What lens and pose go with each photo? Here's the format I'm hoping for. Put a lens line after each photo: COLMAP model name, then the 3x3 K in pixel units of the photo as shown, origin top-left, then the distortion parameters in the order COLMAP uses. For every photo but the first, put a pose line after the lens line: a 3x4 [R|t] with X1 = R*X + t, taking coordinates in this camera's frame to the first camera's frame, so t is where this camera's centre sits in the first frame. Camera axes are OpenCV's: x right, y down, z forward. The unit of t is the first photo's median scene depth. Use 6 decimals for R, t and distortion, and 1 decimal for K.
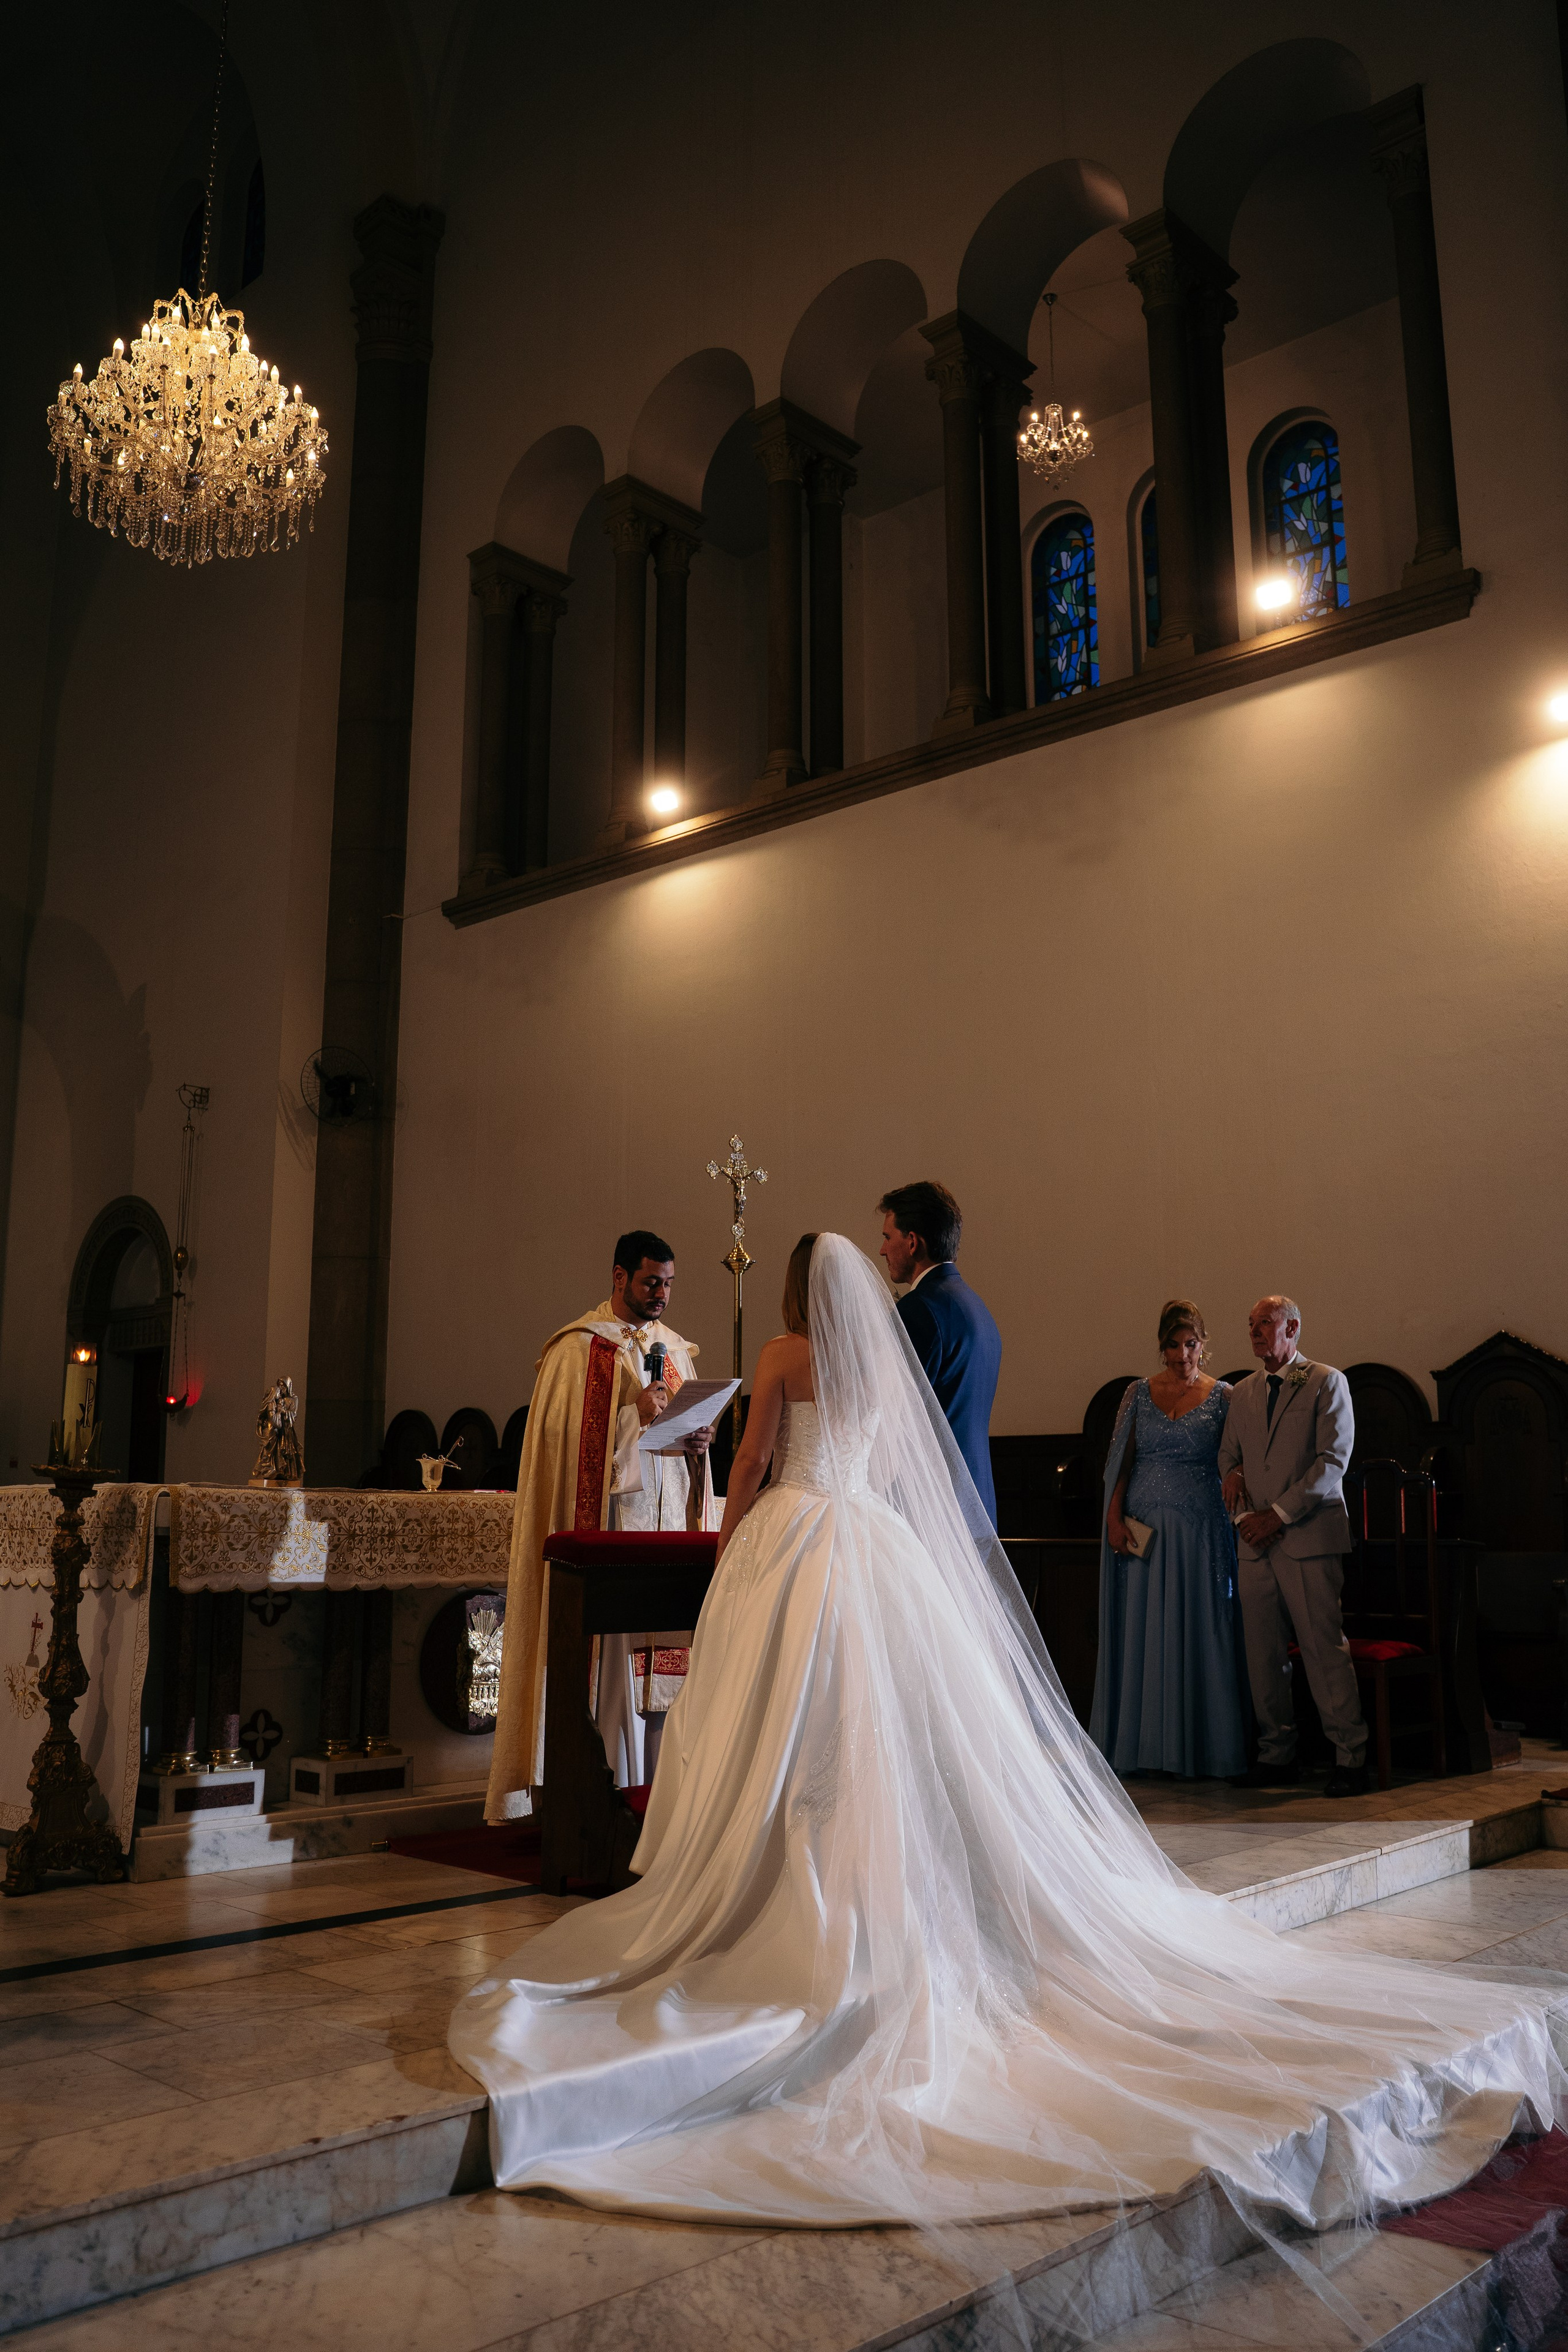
lens RADIAL K [[1898.5, 0, 784.0], [0, 1898.5, 1176.0], [0, 0, 1]] dist [-0.113019, 0.082784]
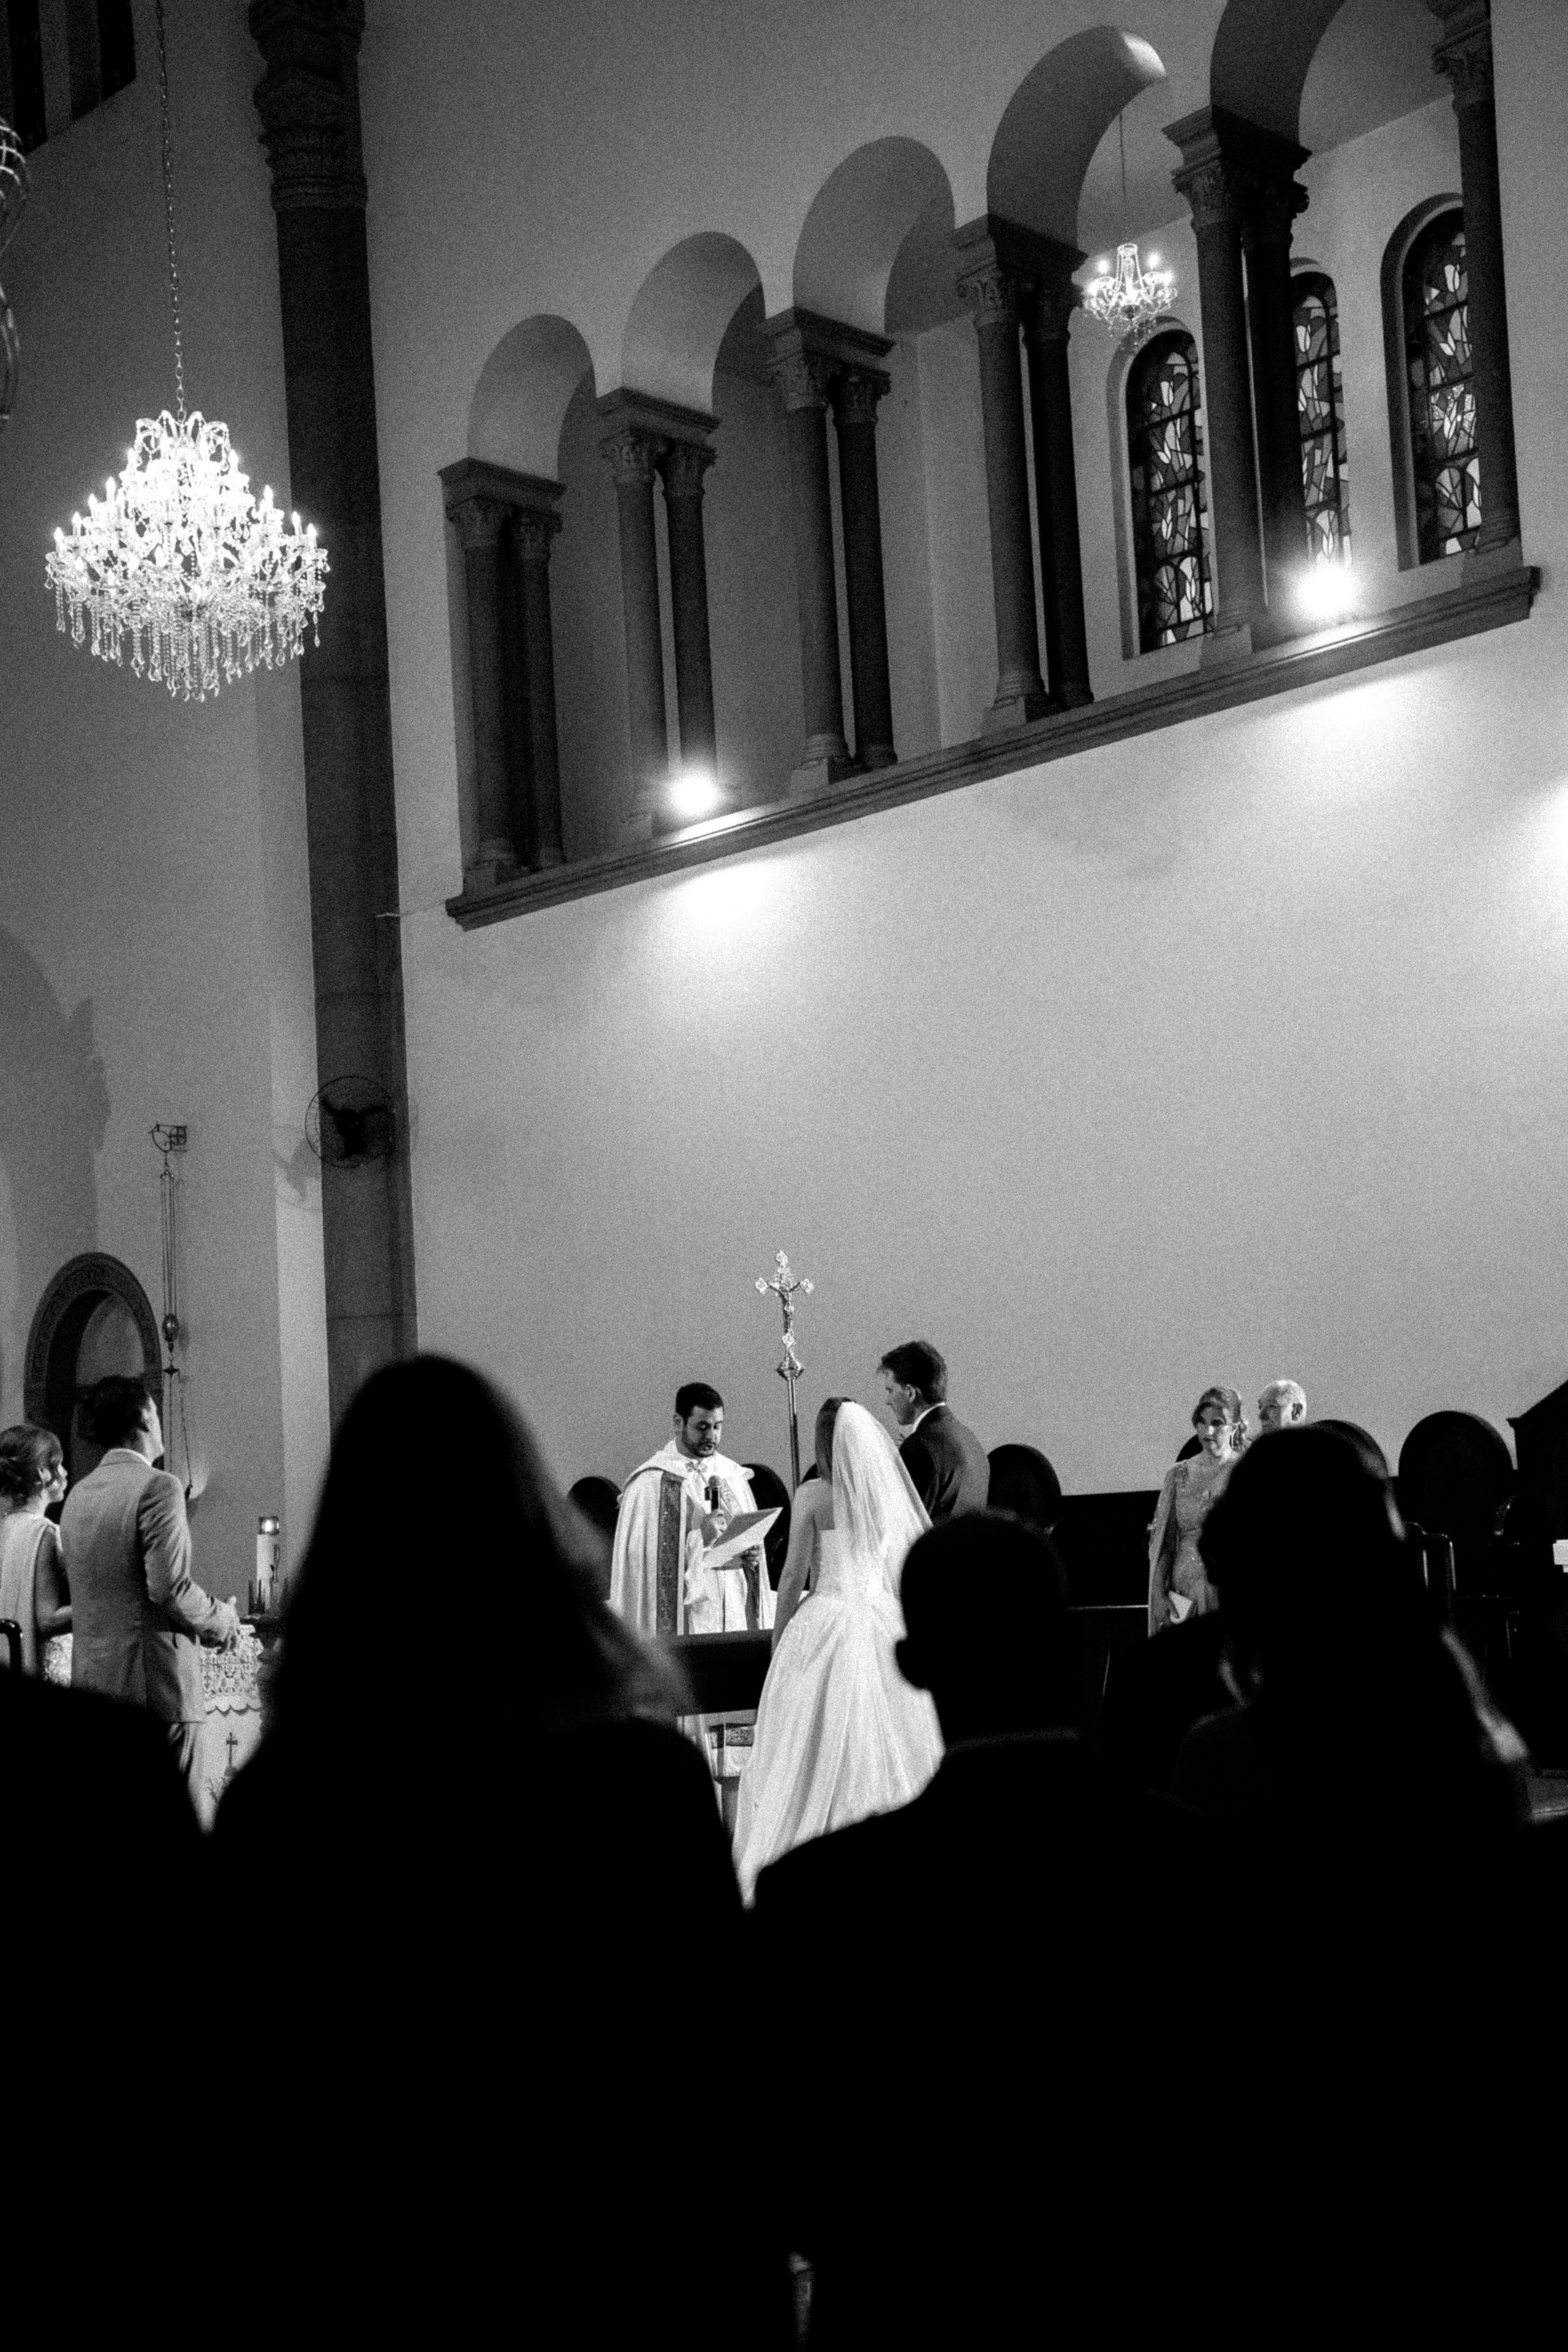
lens RADIAL K [[2880.0, 0, 784.0], [0, 2880.0, 1176.0], [0, 0, 1]] dist [0.111875, 0.013863]
pose [[0.996808, -0.062624, -0.049524, 0.037596], [0.064950, 0.996789, 0.046829, -0.087449], [0.046433, -0.049896, 0.997674, -0.388104]]
